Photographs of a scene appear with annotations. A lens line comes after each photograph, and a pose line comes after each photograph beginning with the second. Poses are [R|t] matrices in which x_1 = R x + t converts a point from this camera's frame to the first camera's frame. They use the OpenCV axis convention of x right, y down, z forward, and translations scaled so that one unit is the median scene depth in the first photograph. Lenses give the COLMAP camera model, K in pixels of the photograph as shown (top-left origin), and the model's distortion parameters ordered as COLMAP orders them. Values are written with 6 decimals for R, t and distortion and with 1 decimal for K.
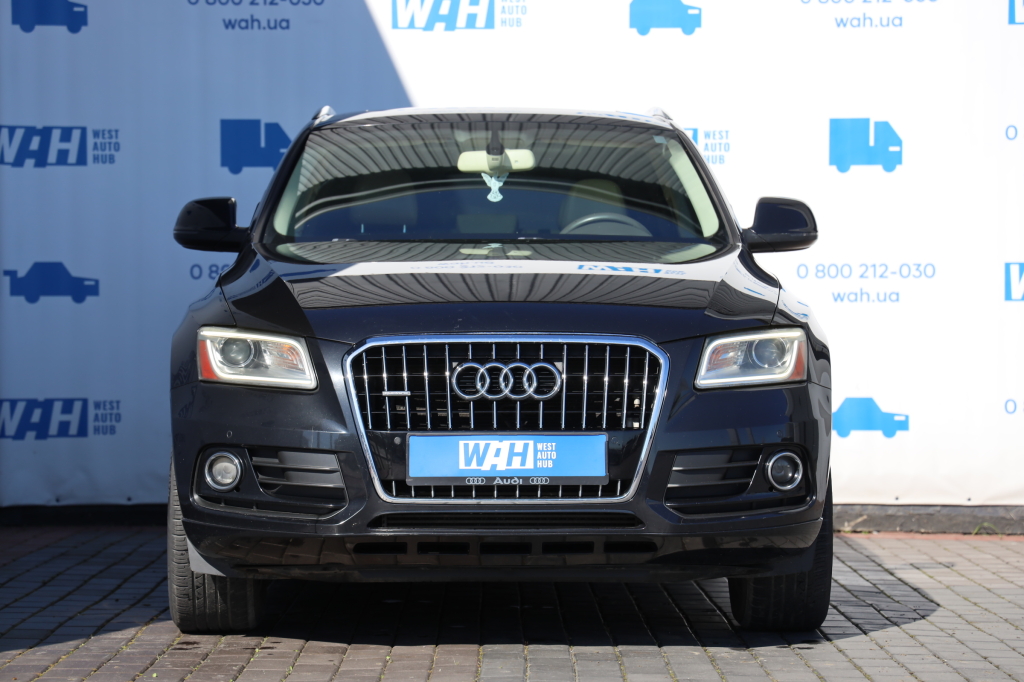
lens RADIAL K [[3088.4, 0, 512.0], [0, 3088.4, 341.0], [0, 0, 1]] dist [0.791174, 1.095922]
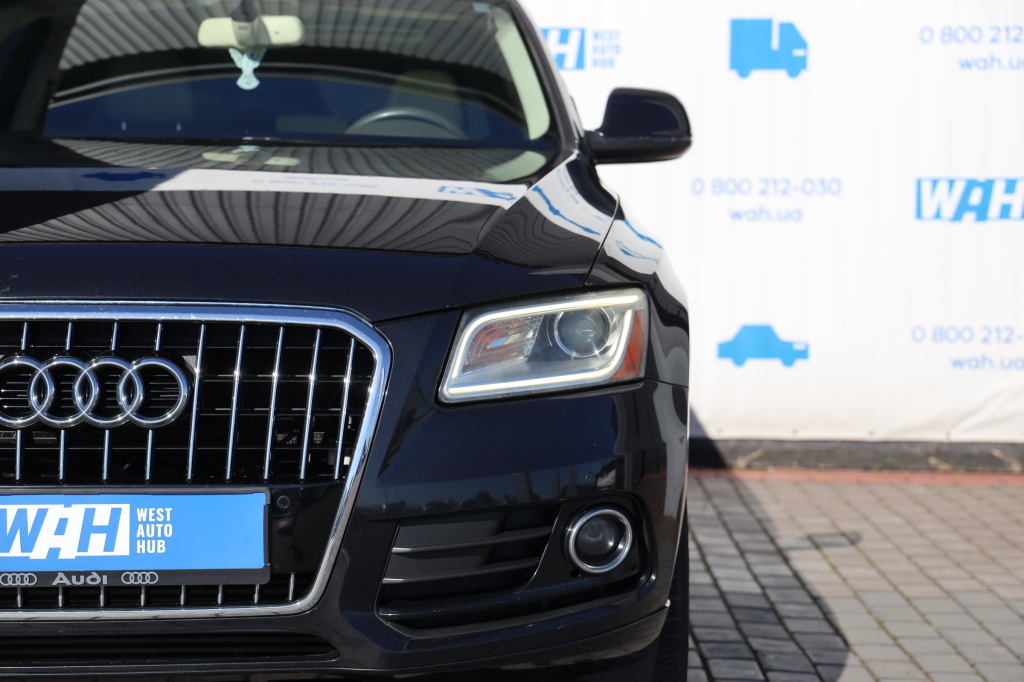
lens RADIAL K [[2066.1, 0, 512.0], [0, 2066.1, 341.0], [0, 0, 1]] dist [0.403739, -0.257860]
pose [[0.999863, 0.008211, -0.014350, 0.077671], [-0.007408, 0.998449, 0.055174, -0.016808], [0.014781, -0.055061, 0.998374, 0.625426]]
